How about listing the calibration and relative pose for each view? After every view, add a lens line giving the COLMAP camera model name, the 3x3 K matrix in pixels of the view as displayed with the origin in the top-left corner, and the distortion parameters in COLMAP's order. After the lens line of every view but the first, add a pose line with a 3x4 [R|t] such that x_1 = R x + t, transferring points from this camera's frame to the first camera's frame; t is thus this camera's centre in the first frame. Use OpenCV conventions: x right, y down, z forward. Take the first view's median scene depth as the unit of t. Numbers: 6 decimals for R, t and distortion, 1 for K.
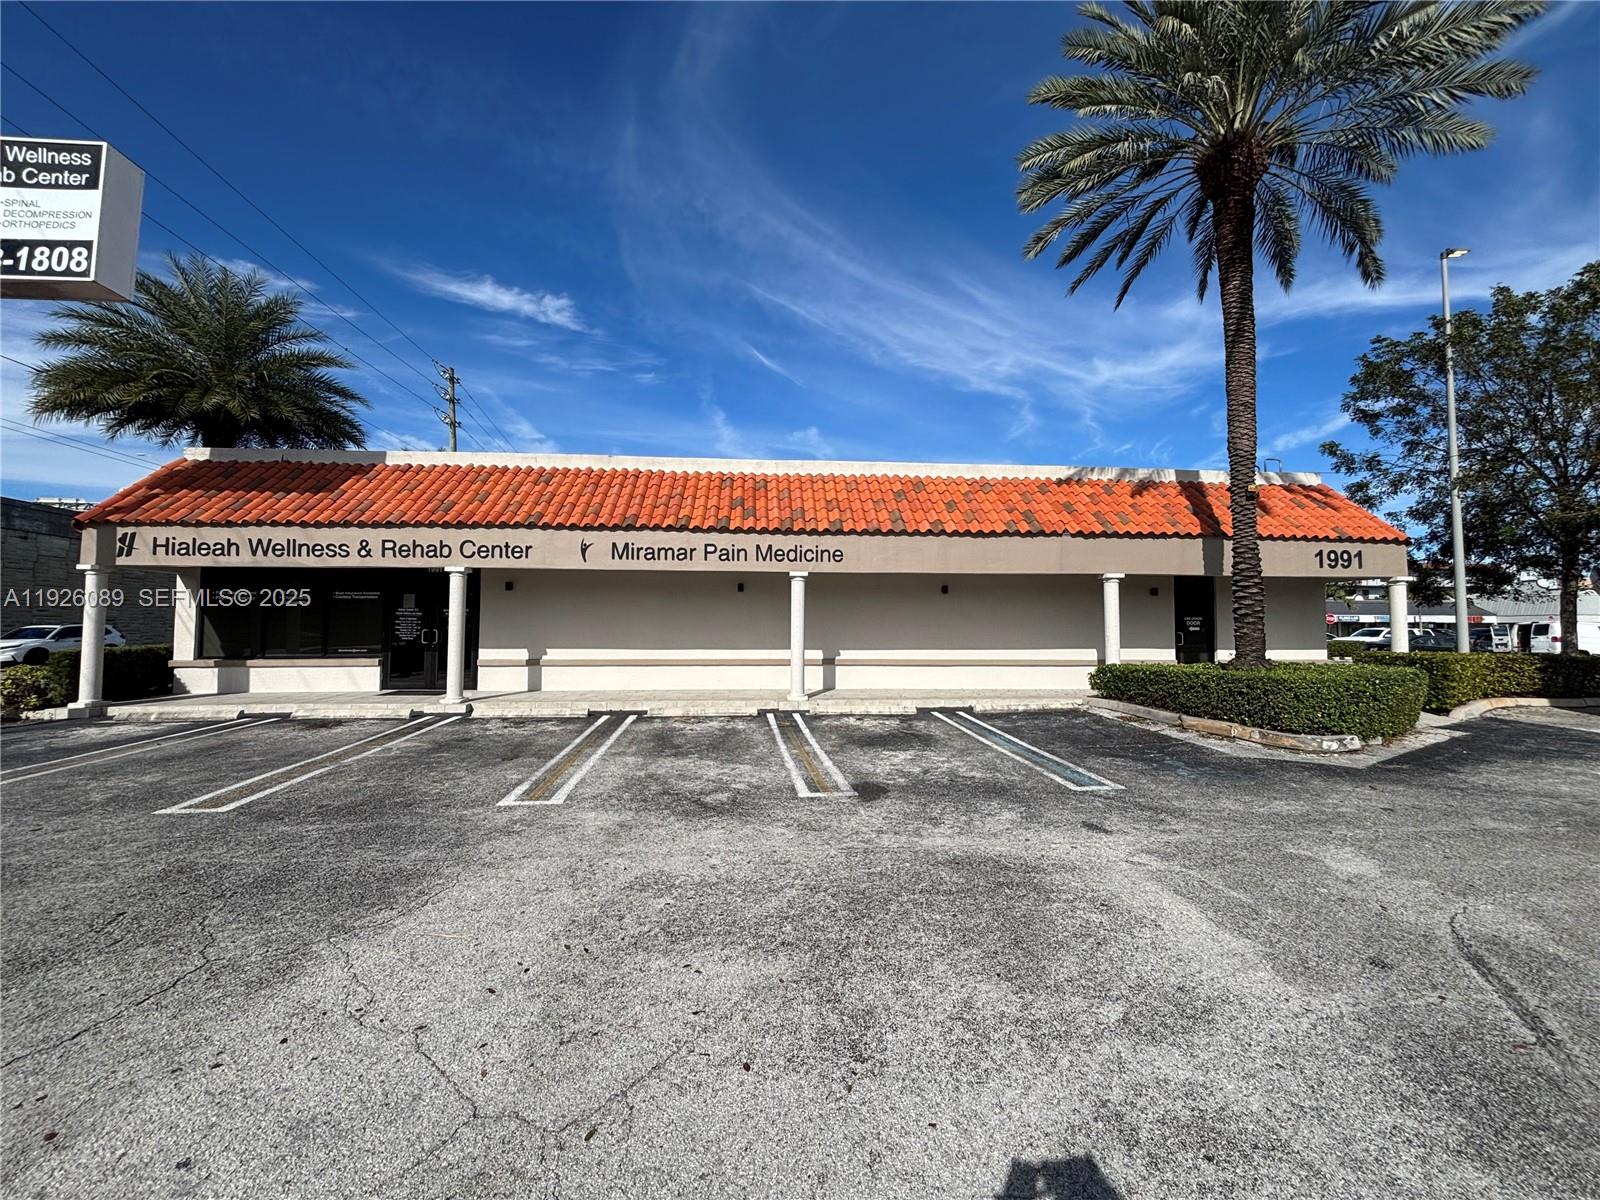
lens RADIAL K [[647.5, 0, 800.0], [0, 647.5, 600.0], [0, 0, 1]] dist [0.010714, -0.002972]
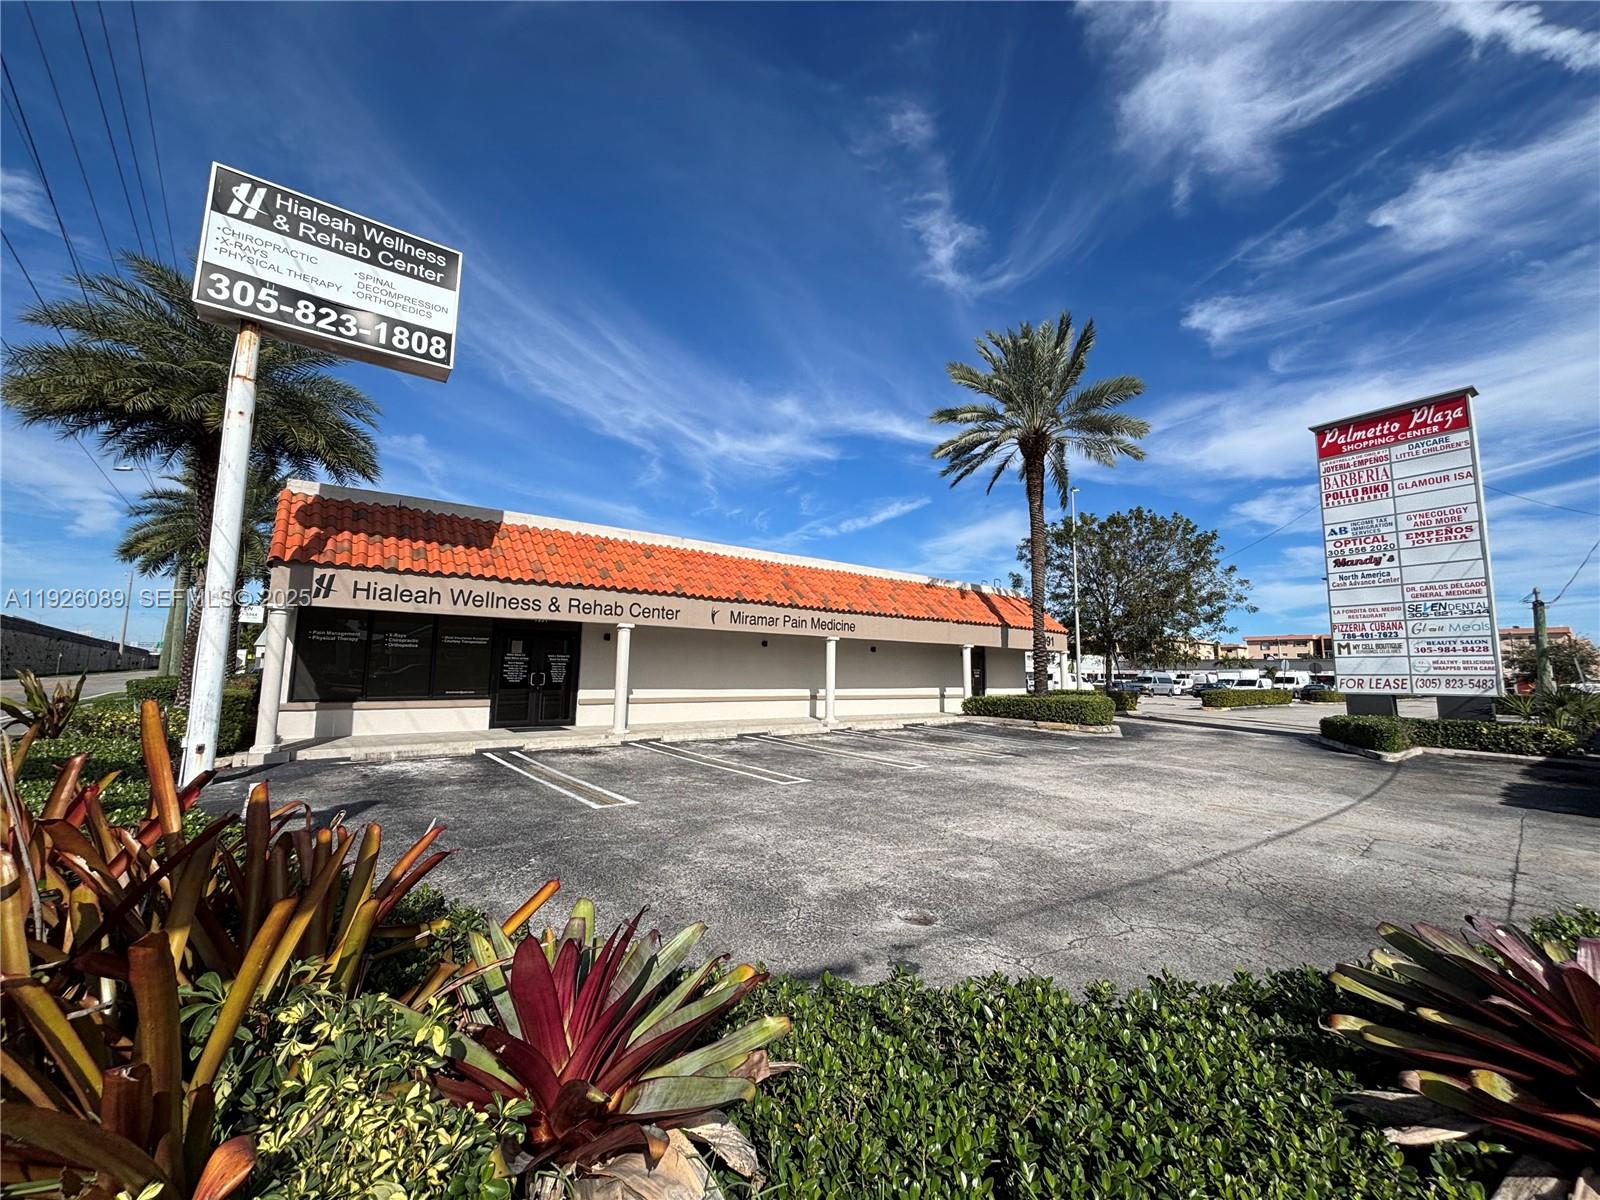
lens RADIAL K [[647.5, 0, 800.0], [0, 647.5, 600.0], [0, 0, 1]] dist [0.010714, -0.002972]
pose [[0.832060, 0.071155, 0.550102, -0.909251], [-0.036866, 0.996639, -0.073152, -0.016717], [-0.553459, 0.040587, 0.831887, -0.215503]]
